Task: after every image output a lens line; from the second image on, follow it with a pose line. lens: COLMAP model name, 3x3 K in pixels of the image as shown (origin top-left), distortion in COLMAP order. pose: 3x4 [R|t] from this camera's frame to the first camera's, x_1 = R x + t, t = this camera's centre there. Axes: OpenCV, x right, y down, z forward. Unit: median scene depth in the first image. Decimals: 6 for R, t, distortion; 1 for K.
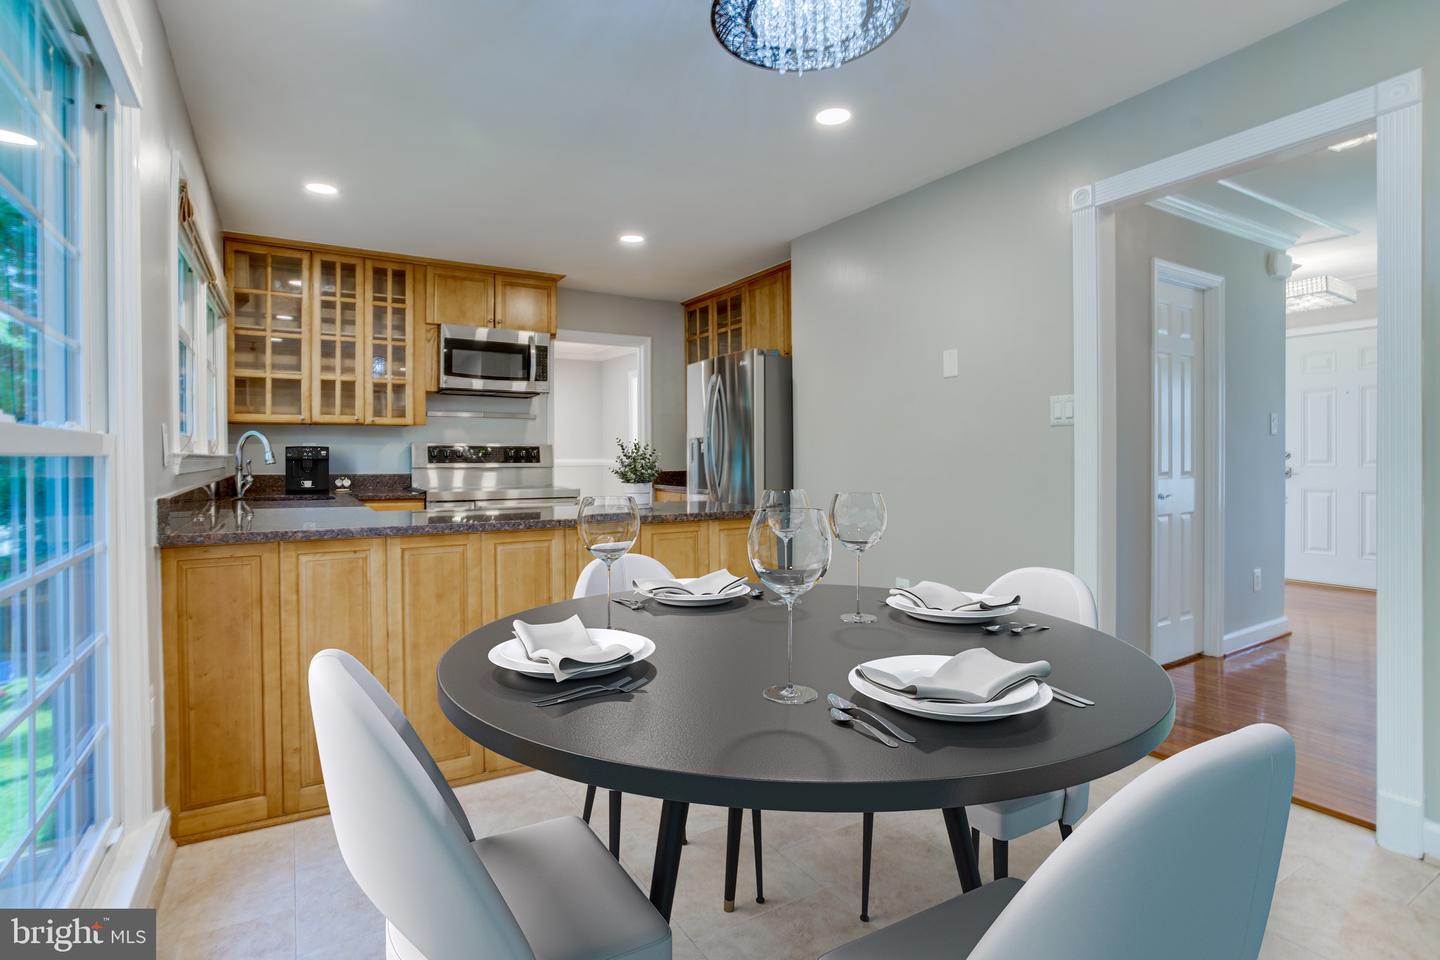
lens RADIAL K [[705.9, 0, 665.5], [0, 705.9, 458.8], [0, 0, 1]] dist [-0.014460, -0.000950]
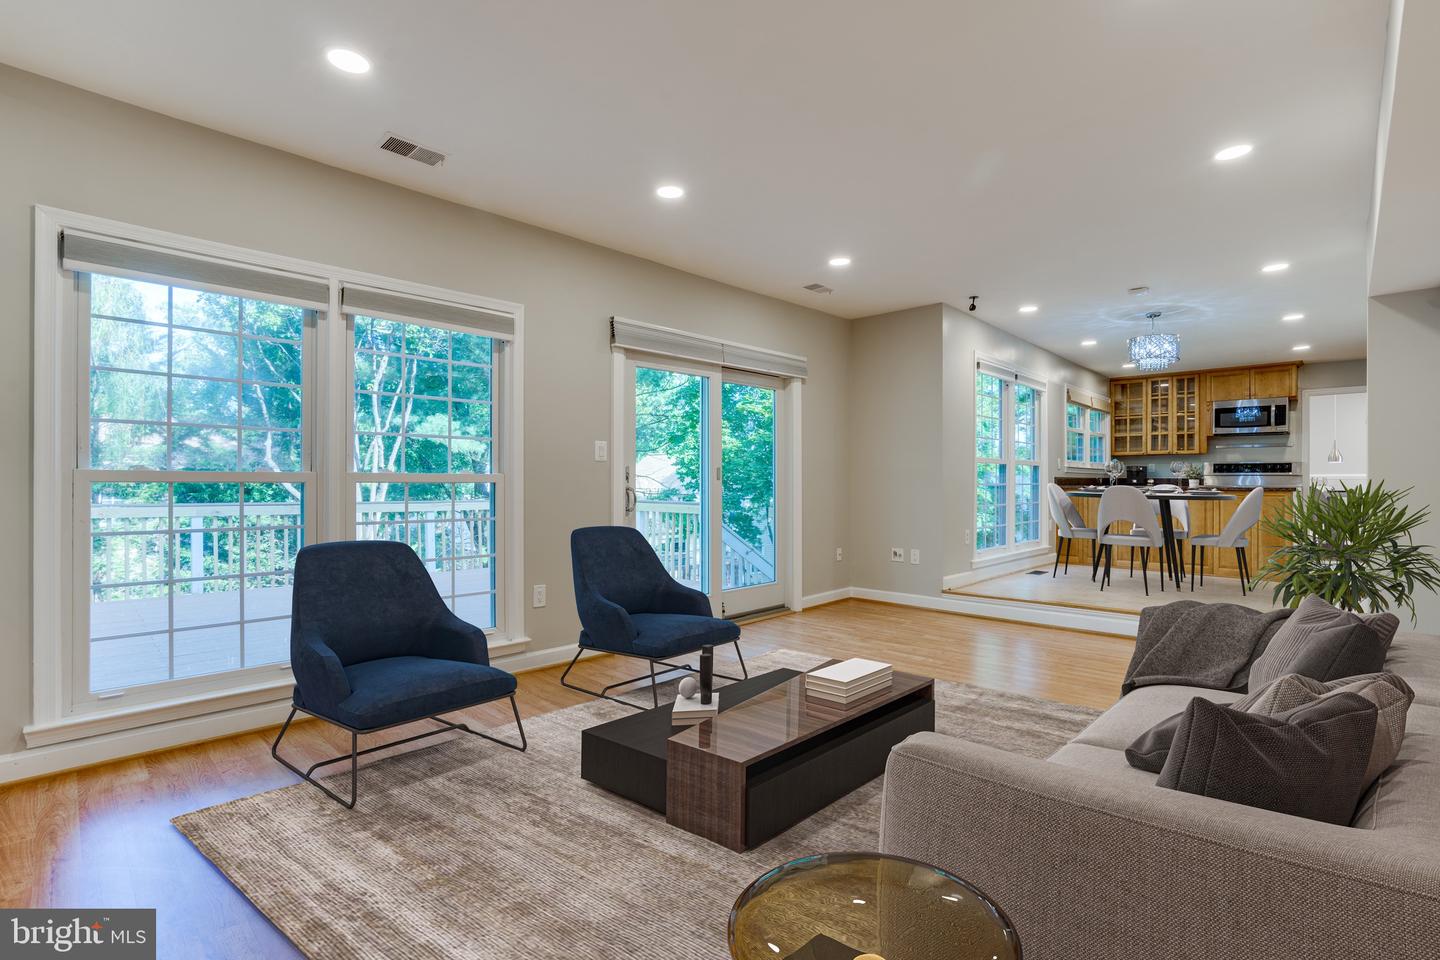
lens RADIAL K [[669.2, 0, 717.9], [0, 669.2, 484.1], [0, 0, 1]] dist [-0.031989, 0.010093]
pose [[0.304248, 0.004462, -0.952582, 1.063665], [-0.006667, 0.999975, 0.002555, 0.045259], [0.952570, 0.005574, 0.304270, -0.917081]]
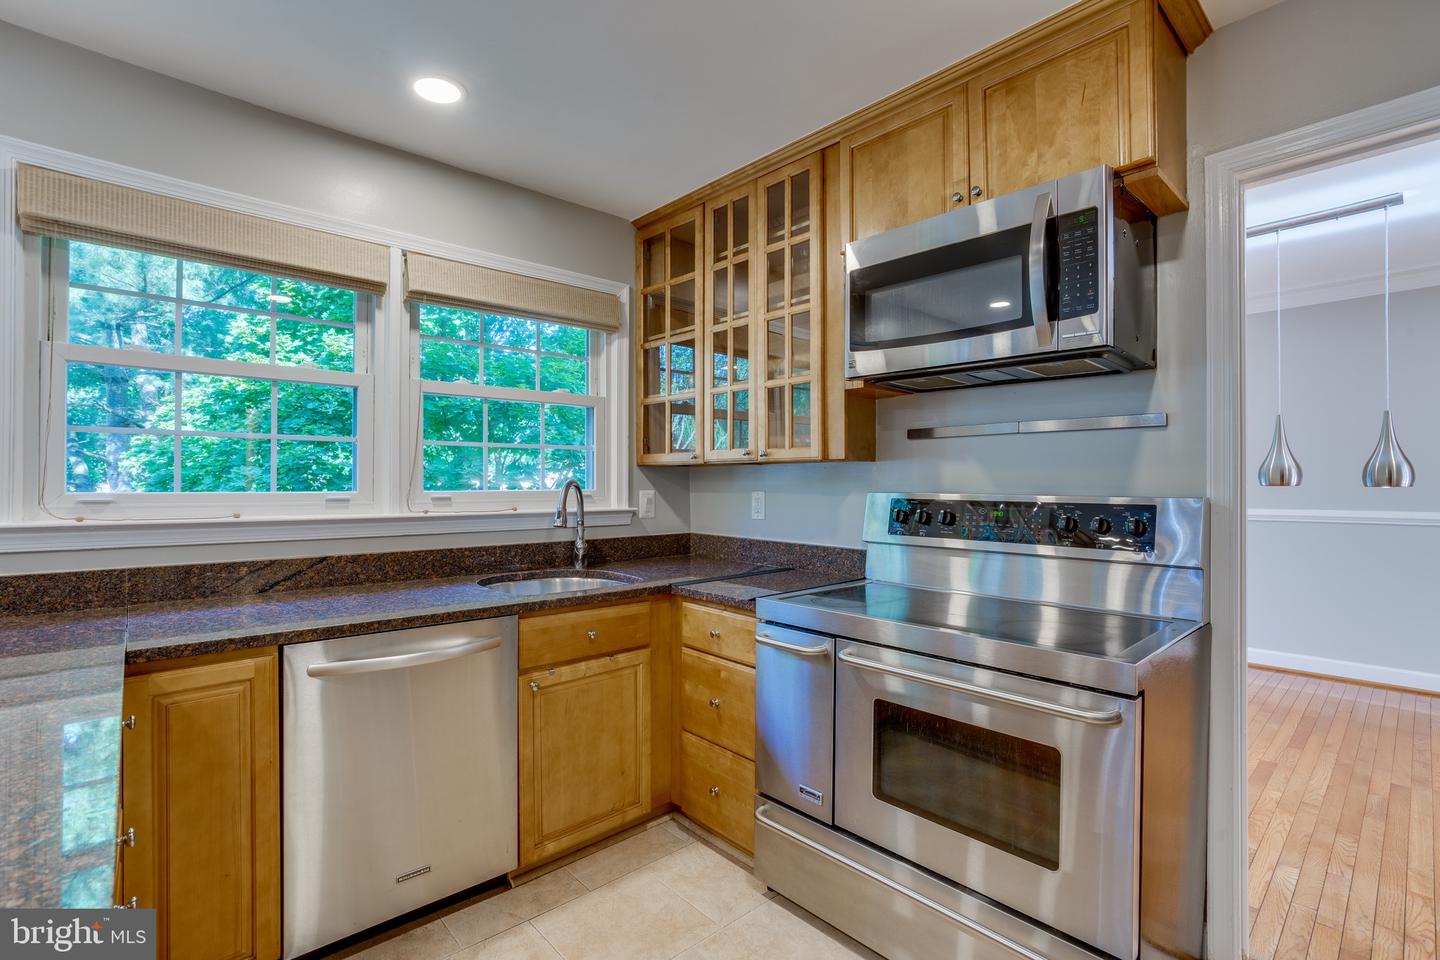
lens RADIAL K [[669.2, 0, 707.4], [0, 669.2, 480.7], [0, 0, 1]] dist [-0.031989, 0.010093]
pose [[0.238685, -0.001601, -0.971096, 0.101293], [-0.007129, 0.999969, -0.003400, -0.032063], [0.971071, 0.007735, 0.238666, 0.844715]]
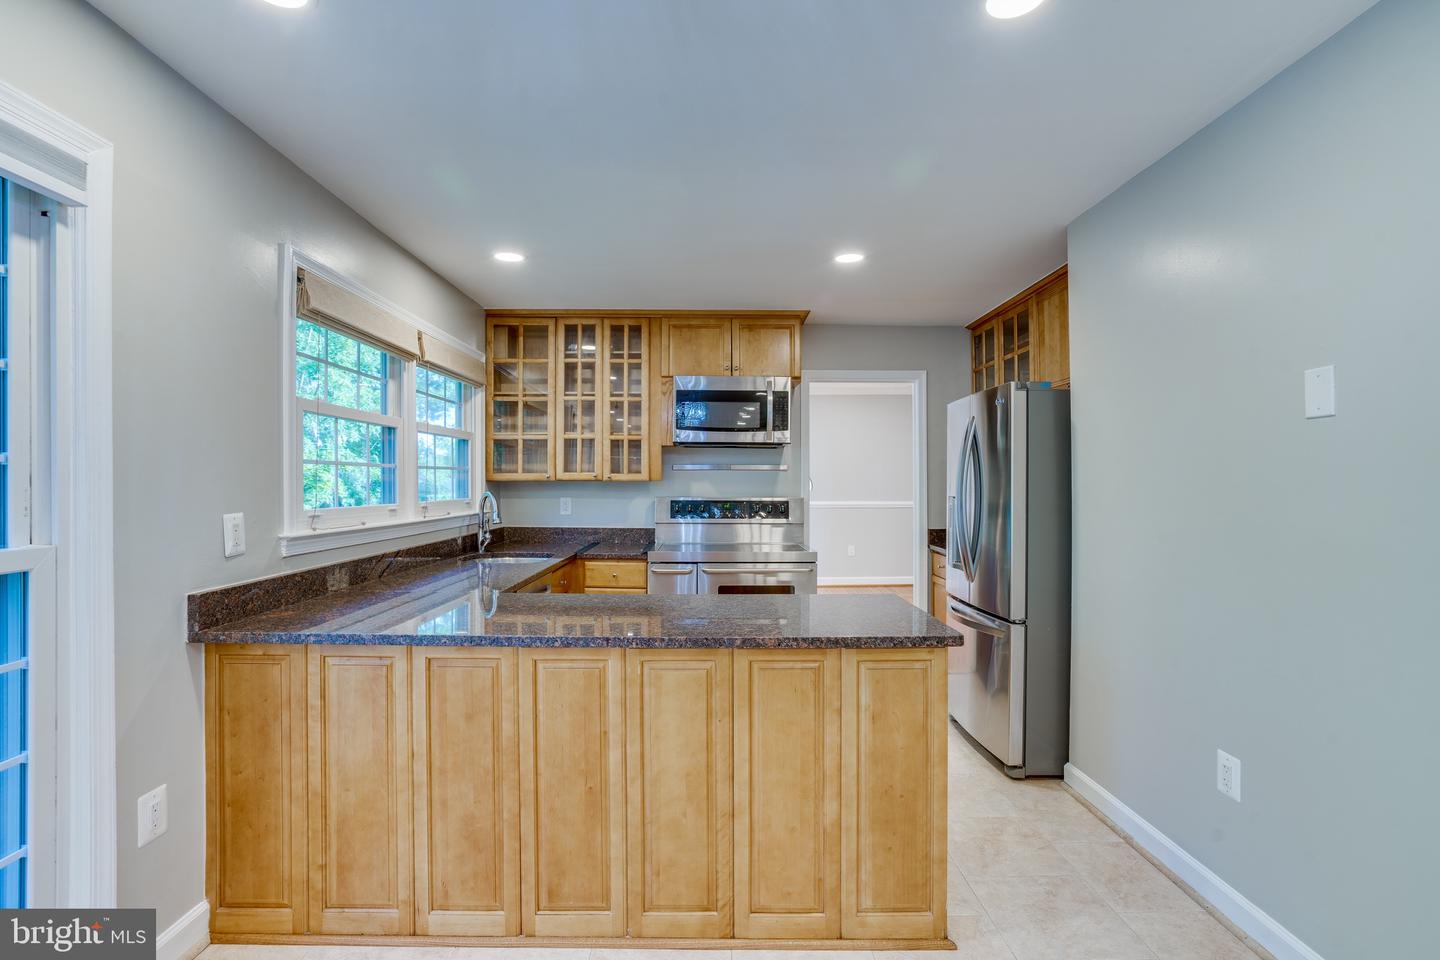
lens RADIAL K [[669.2, 0, 711.6], [0, 669.2, 477.4], [0, 0, 1]] dist [-0.031989, 0.010093]
pose [[0.882178, -0.001016, -0.470916, 0.166857], [-0.004371, 0.999937, -0.010347, -0.045756], [0.470896, 0.011187, 0.882118, 0.229916]]
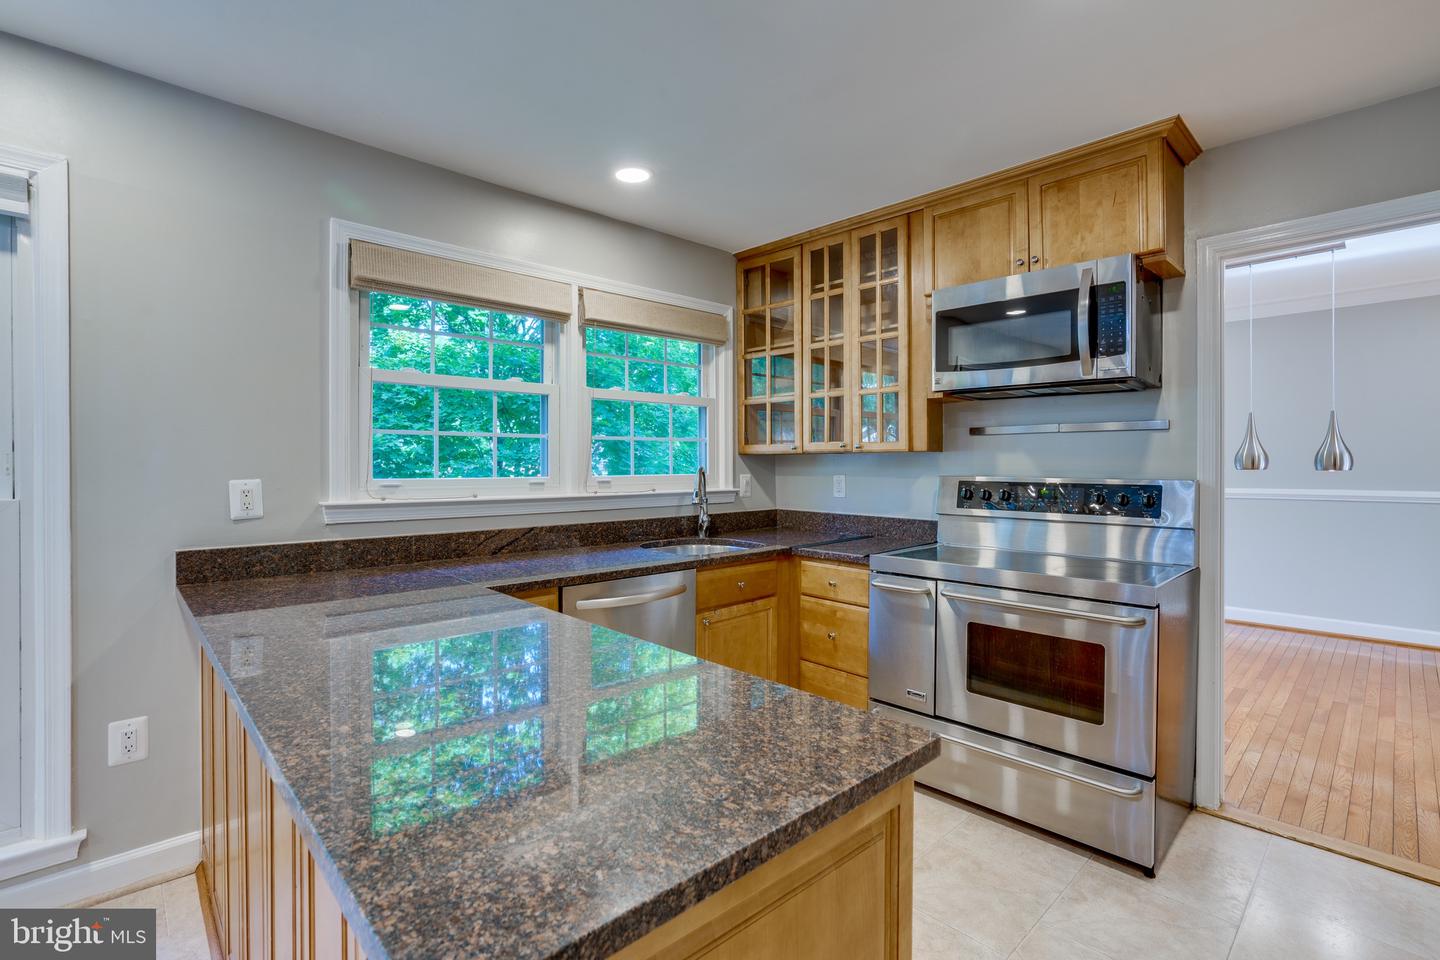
lens RADIAL K [[669.2, 0, 715.7], [0, 669.2, 467.6], [0, 0, 1]] dist [-0.031989, 0.010093]
pose [[0.265931, 0.005939, -0.963974, 0.221242], [-0.004703, 0.999977, 0.004864, -0.036736], [0.963981, 0.003241, 0.265953, 0.686023]]
